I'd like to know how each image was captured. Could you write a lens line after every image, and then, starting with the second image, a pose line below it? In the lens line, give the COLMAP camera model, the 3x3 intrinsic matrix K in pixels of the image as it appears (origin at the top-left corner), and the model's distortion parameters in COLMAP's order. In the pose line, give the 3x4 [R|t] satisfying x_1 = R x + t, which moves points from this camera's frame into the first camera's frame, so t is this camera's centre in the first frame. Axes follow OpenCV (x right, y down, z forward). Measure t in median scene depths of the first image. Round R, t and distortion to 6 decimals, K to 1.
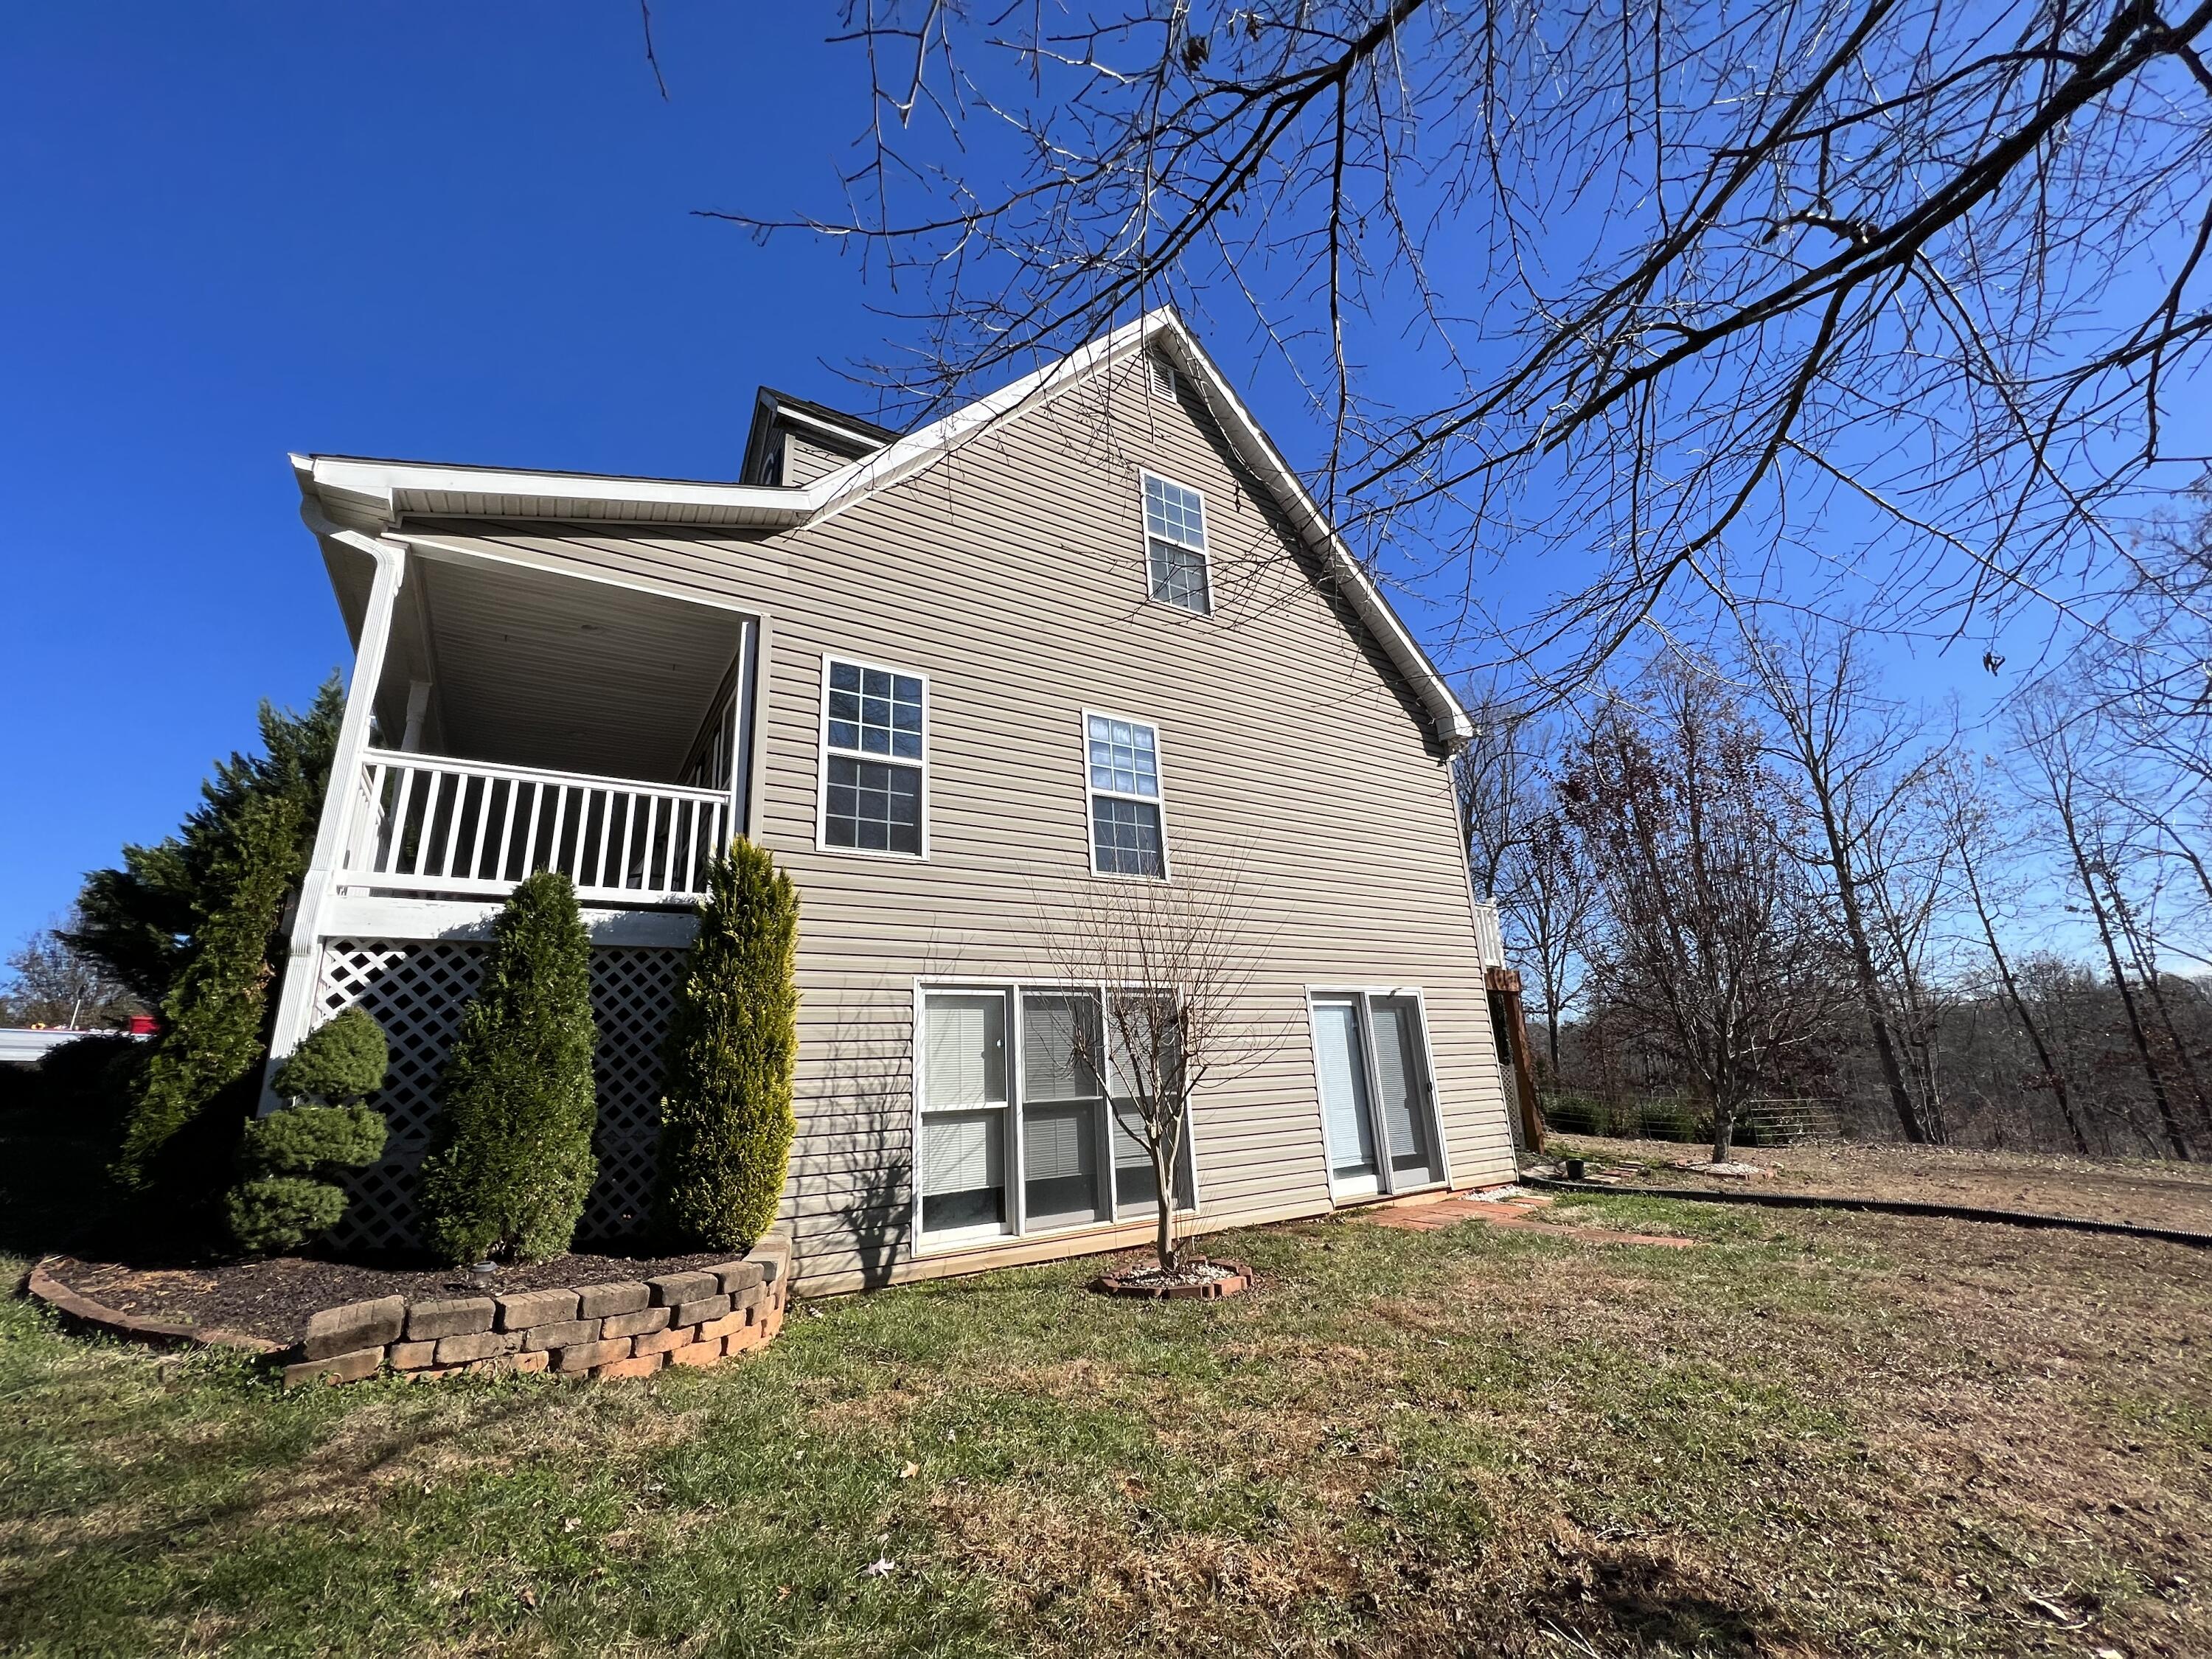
lens RADIAL K [[885.6, 0, 1108.9], [0, 885.6, 831.7], [0, 0, 1]] dist [-0.001476, 0.000684]
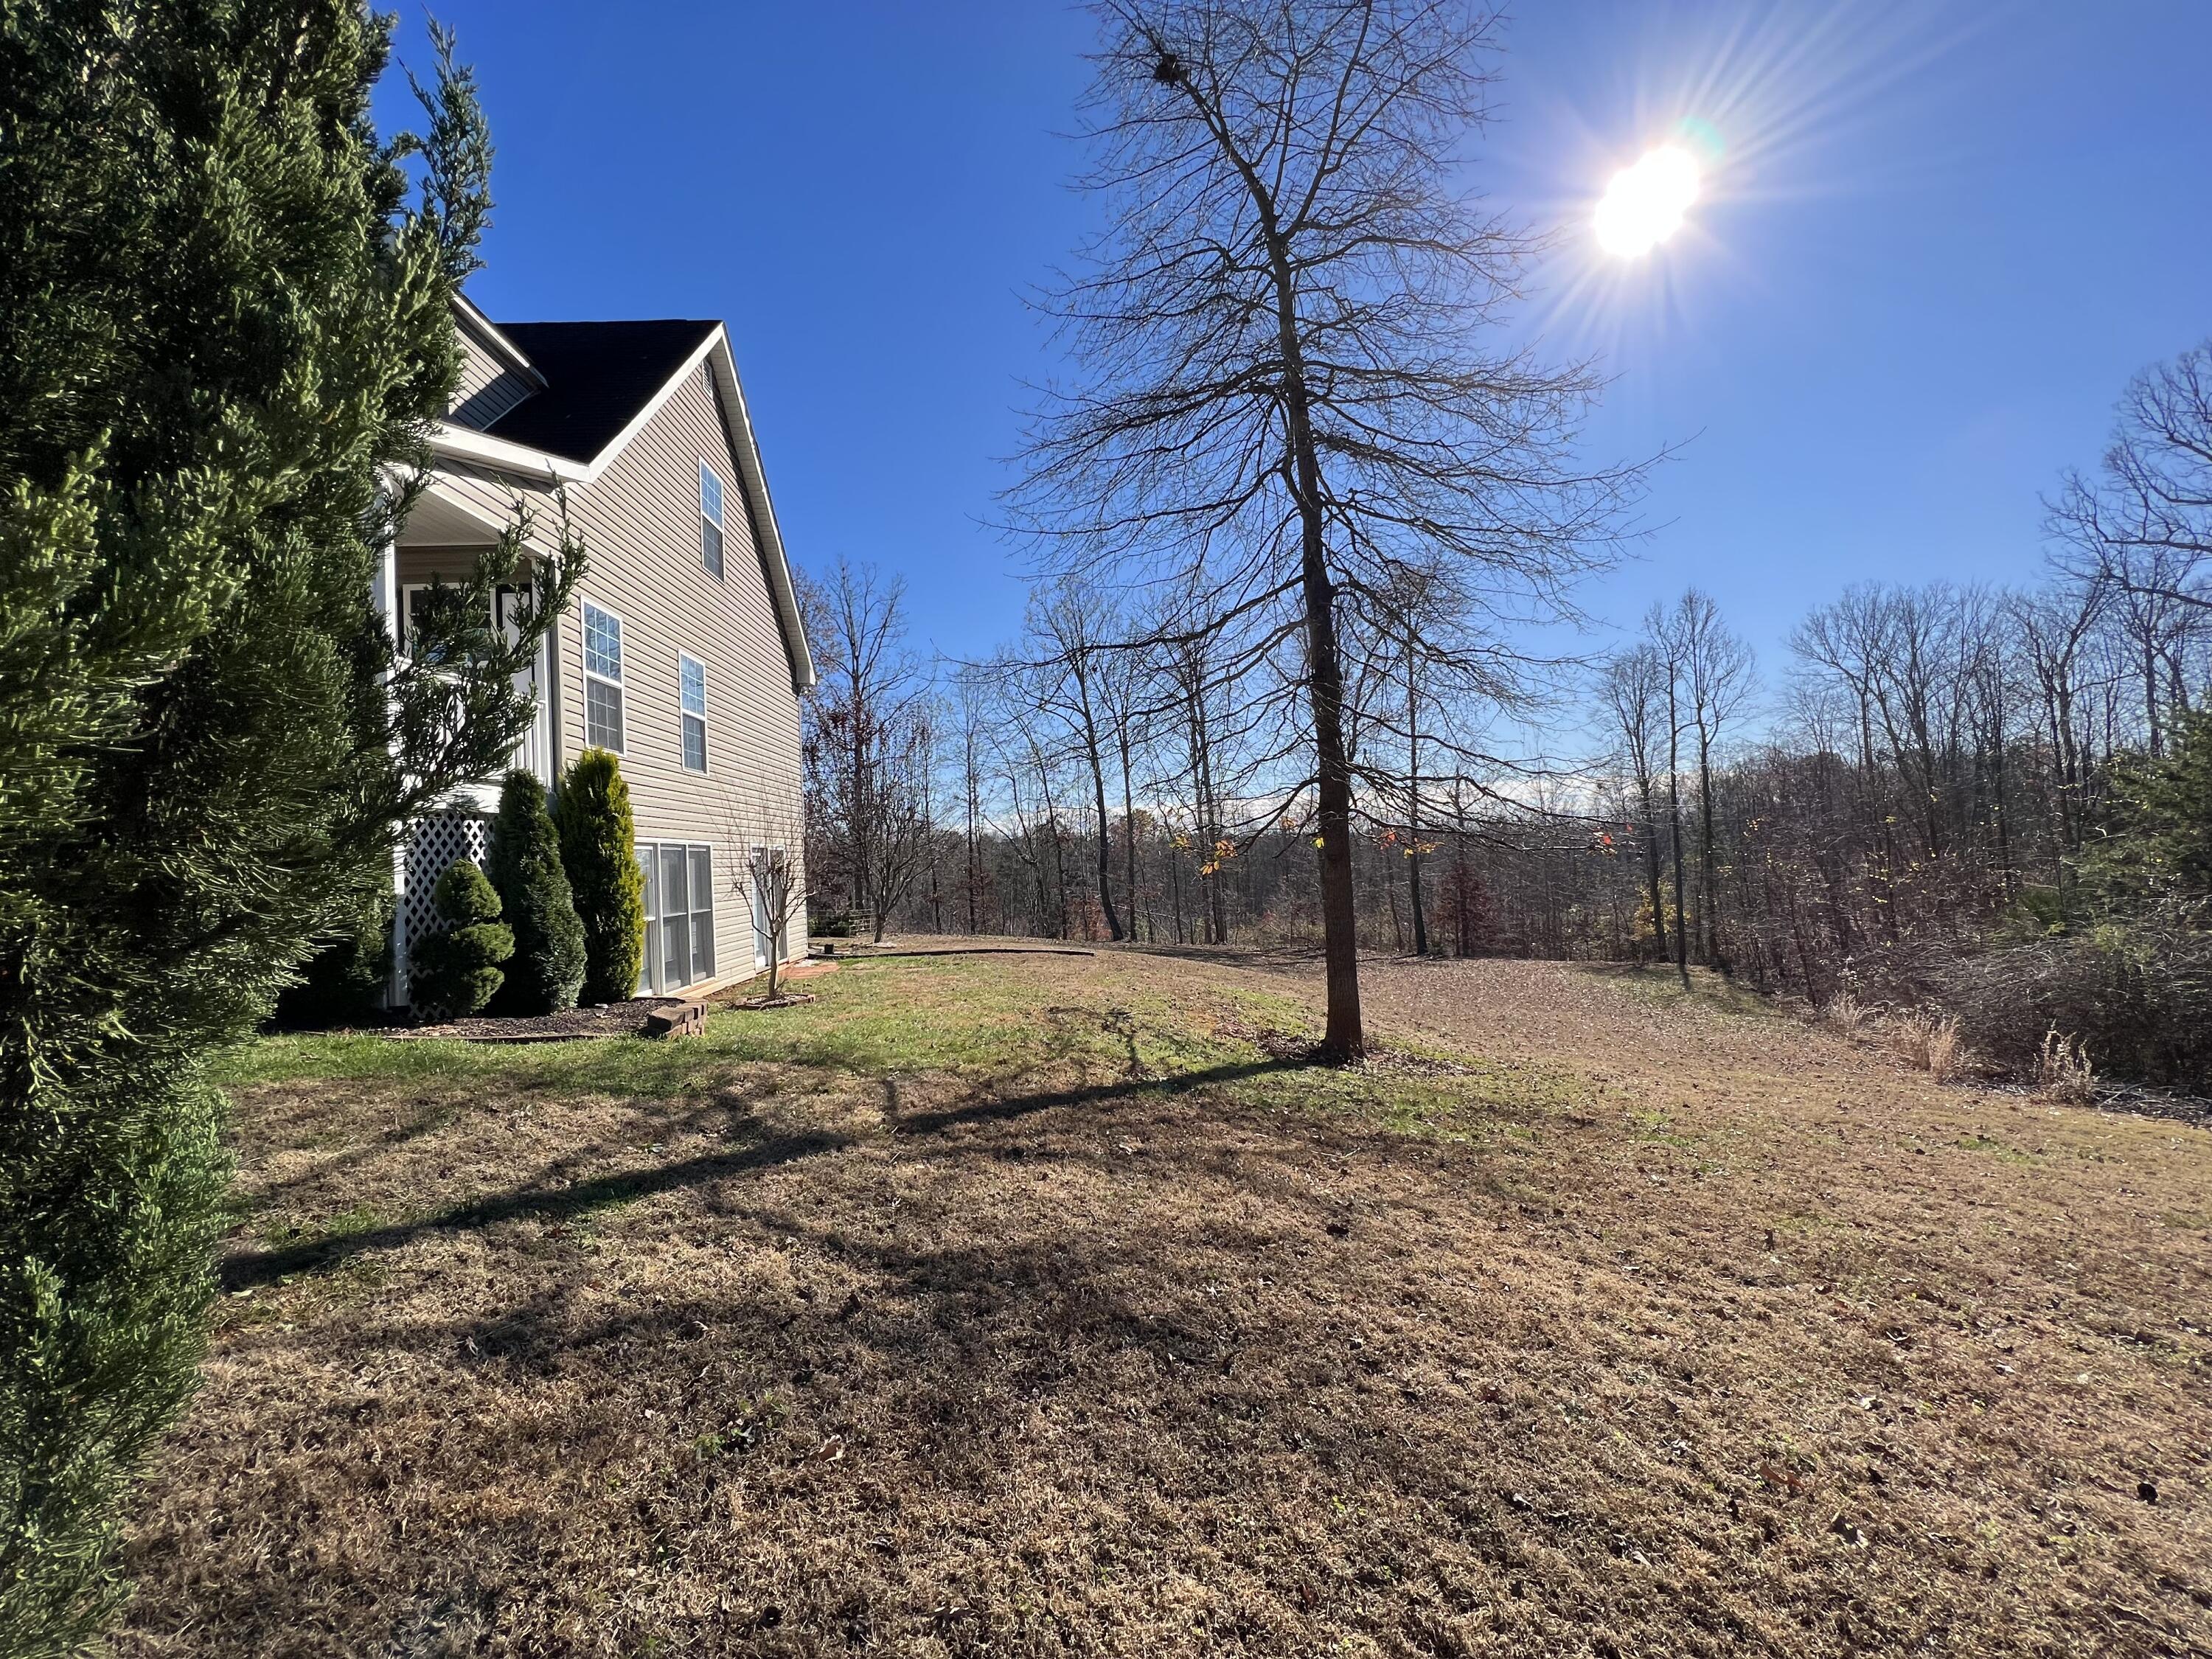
lens RADIAL K [[885.6, 0, 1108.9], [0, 885.6, 831.7], [0, 0, 1]] dist [-0.001476, 0.000684]
pose [[0.497735, 0.055566, 0.865547, -1.141386], [-0.224490, 0.972192, 0.066681, -0.132447], [-0.837773, -0.227496, 0.496369, -0.439622]]
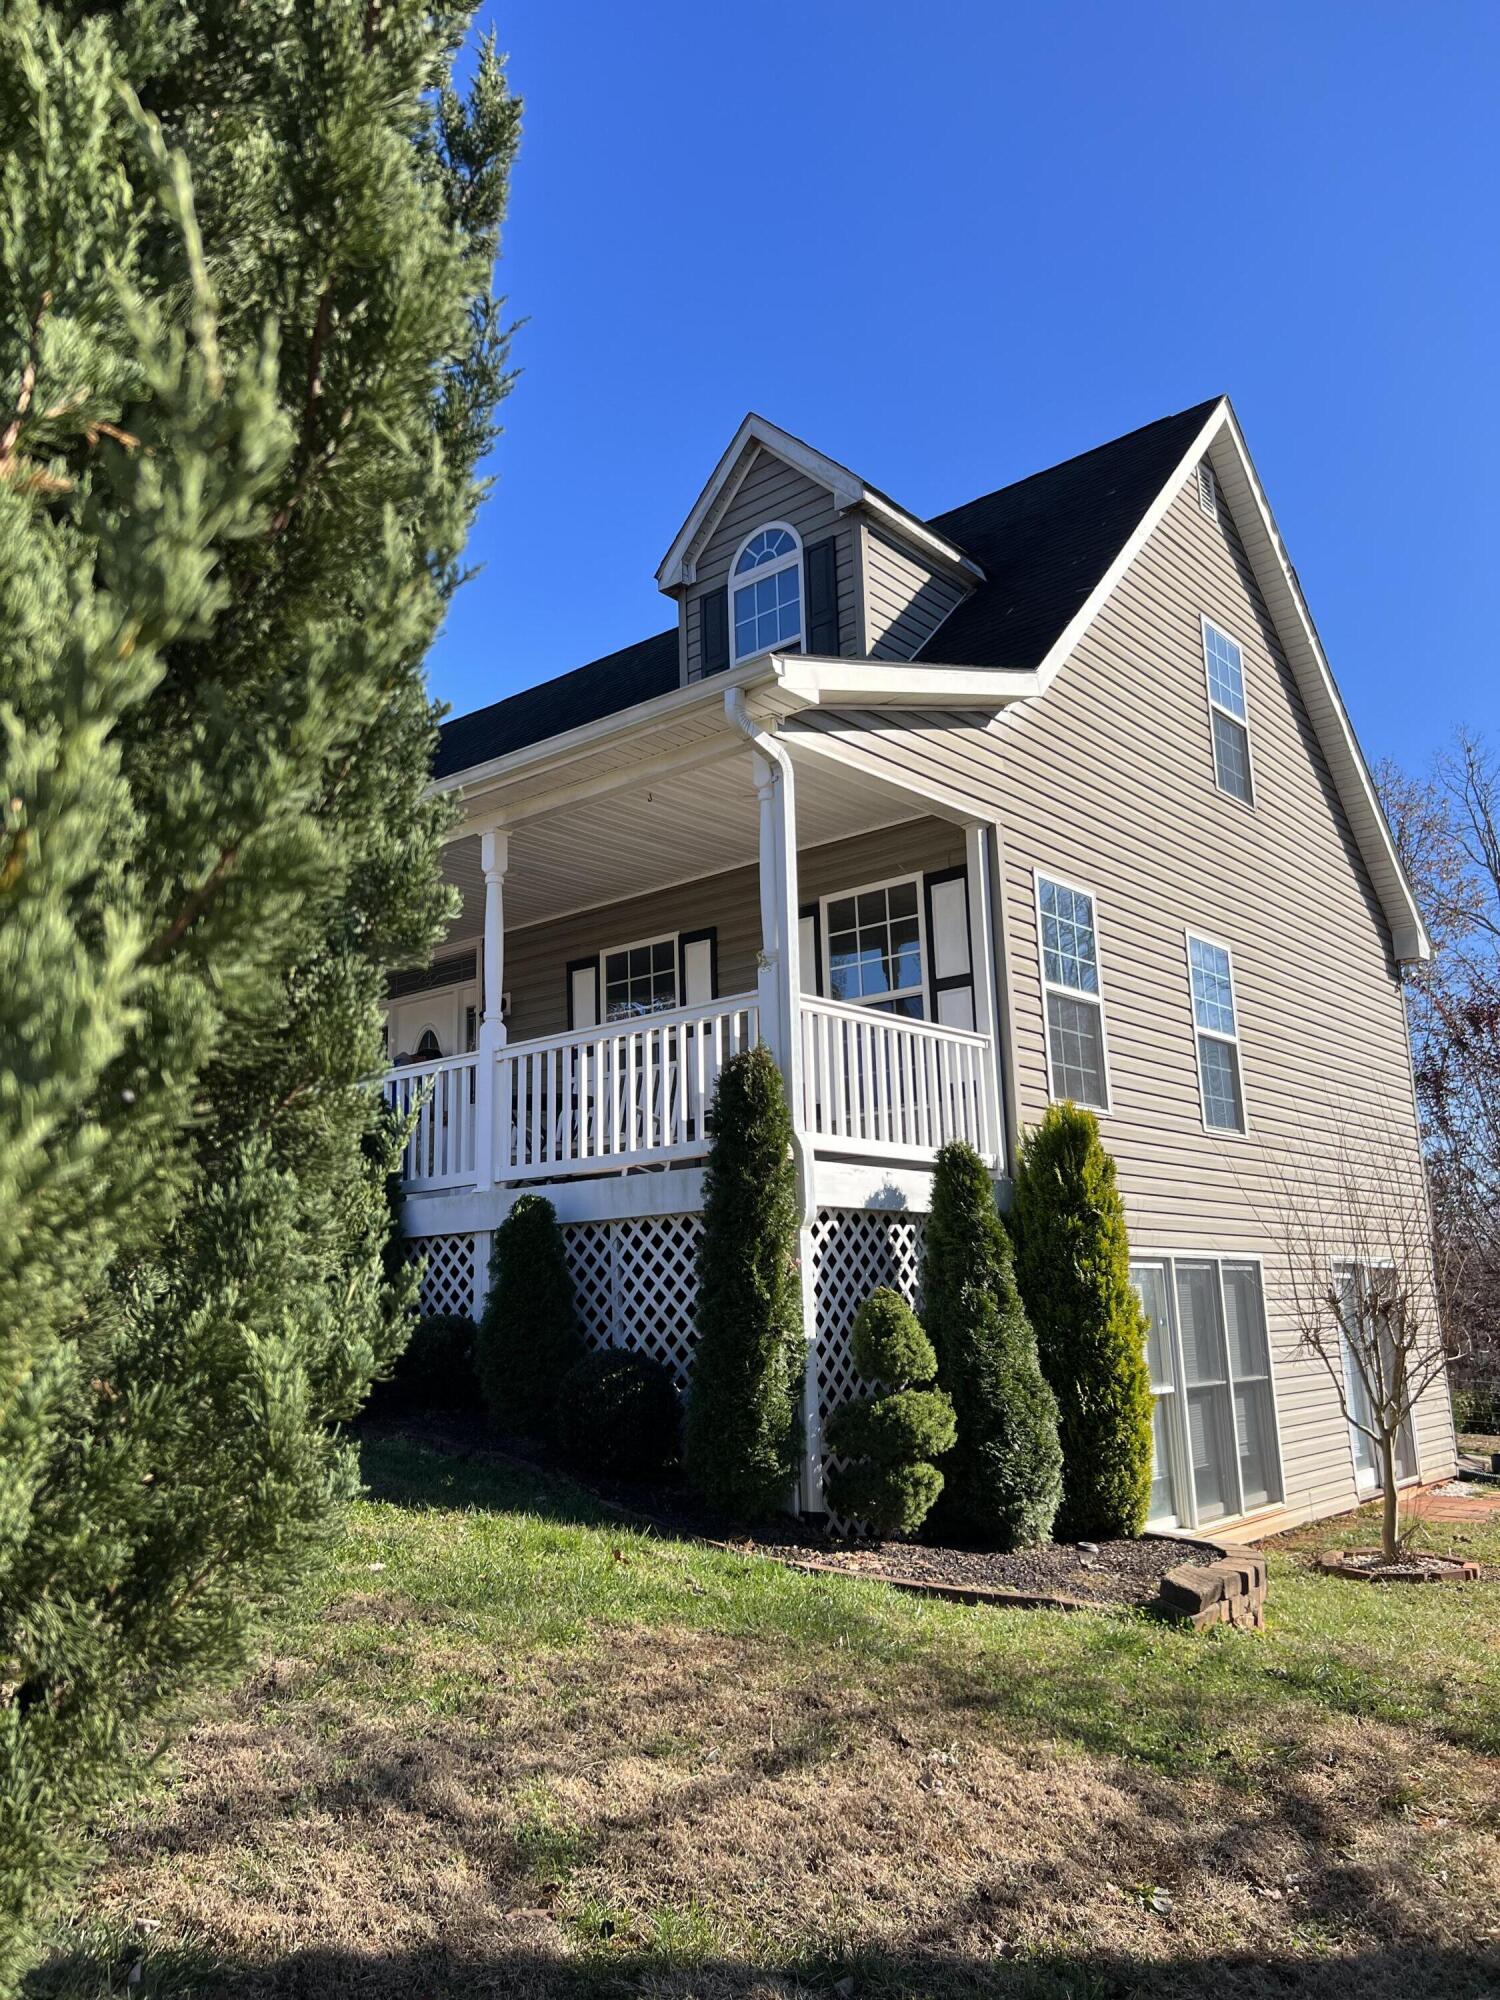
lens RADIAL K [[1505.4, 0, 741.0], [0, 1505.4, 1000.4], [0, 0, 1]] dist [0.060459, -0.081194]
pose [[0.956597, 0.086983, 0.278128, -1.064670], [-0.105339, 0.993091, 0.051720, -0.128579], [-0.271708, -0.078773, 0.959151, -0.361195]]
